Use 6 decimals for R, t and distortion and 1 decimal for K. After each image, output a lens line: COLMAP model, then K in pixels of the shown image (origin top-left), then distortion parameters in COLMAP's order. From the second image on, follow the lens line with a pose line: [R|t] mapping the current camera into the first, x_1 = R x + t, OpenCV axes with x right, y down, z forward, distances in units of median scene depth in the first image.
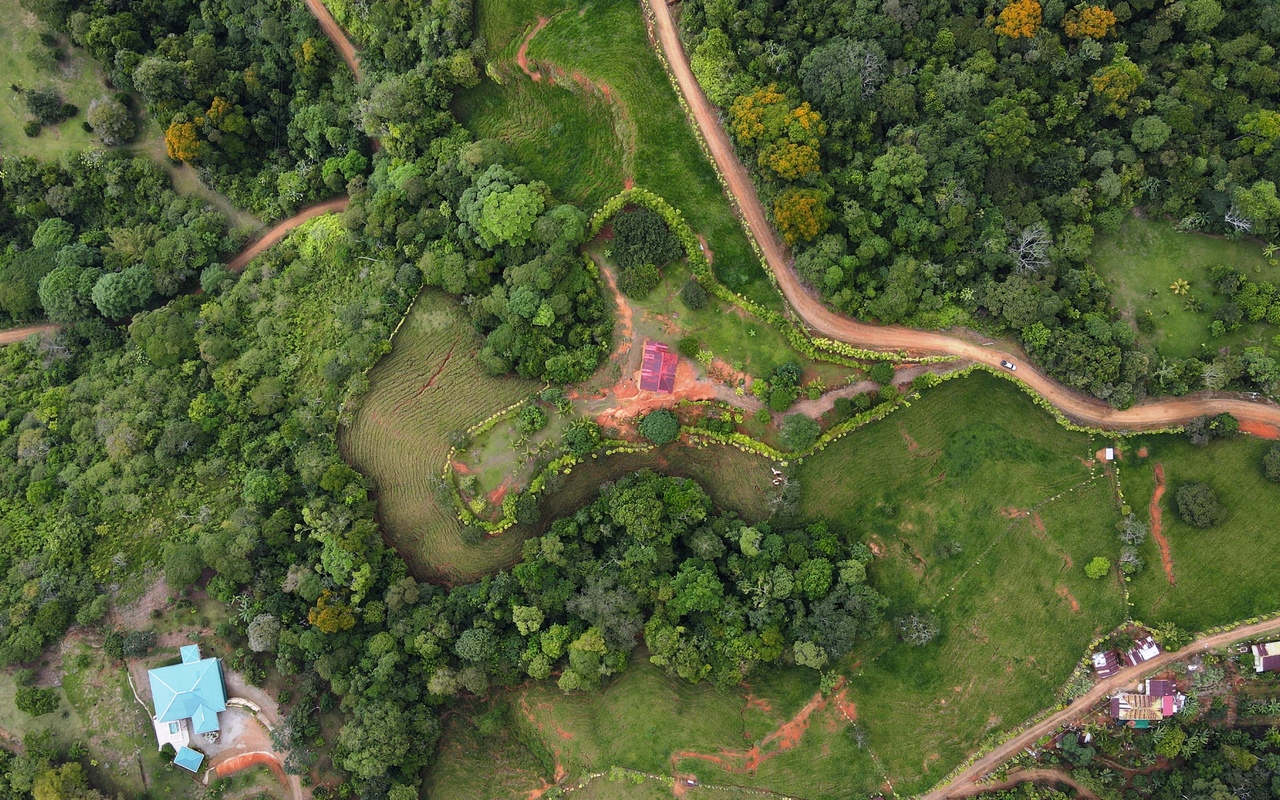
lens RADIAL K [[895.6, 0, 642.6], [0, 895.6, 396.4], [0, 0, 1]] dist [0.004739, 0.001575]
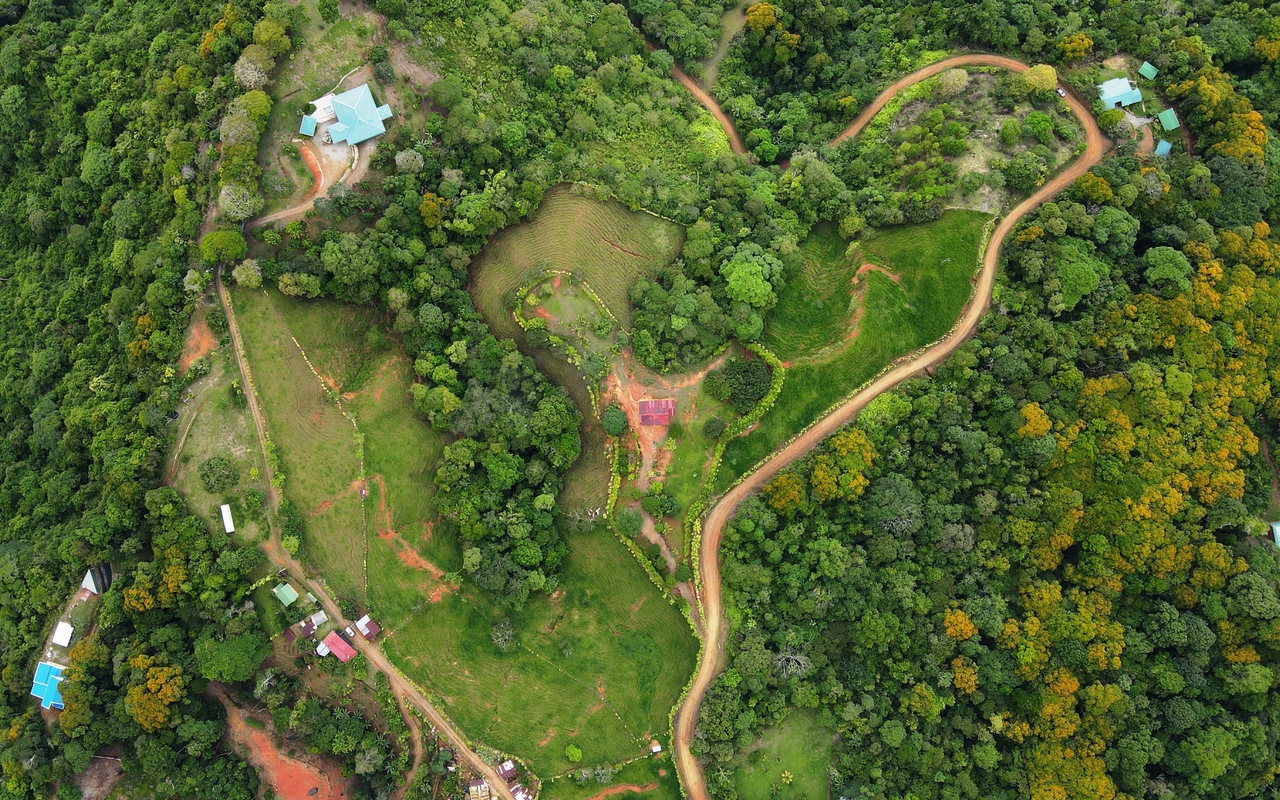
lens RADIAL K [[895.6, 0, 635.5], [0, 895.6, 398.6], [0, 0, 1]] dist [0.004739, 0.001575]
pose [[0.187559, 0.982222, 0.007864, -0.018865], [-0.982253, 0.187547, 0.002300, -0.007074], [0.000784, -0.008155, 0.999966, -0.354735]]
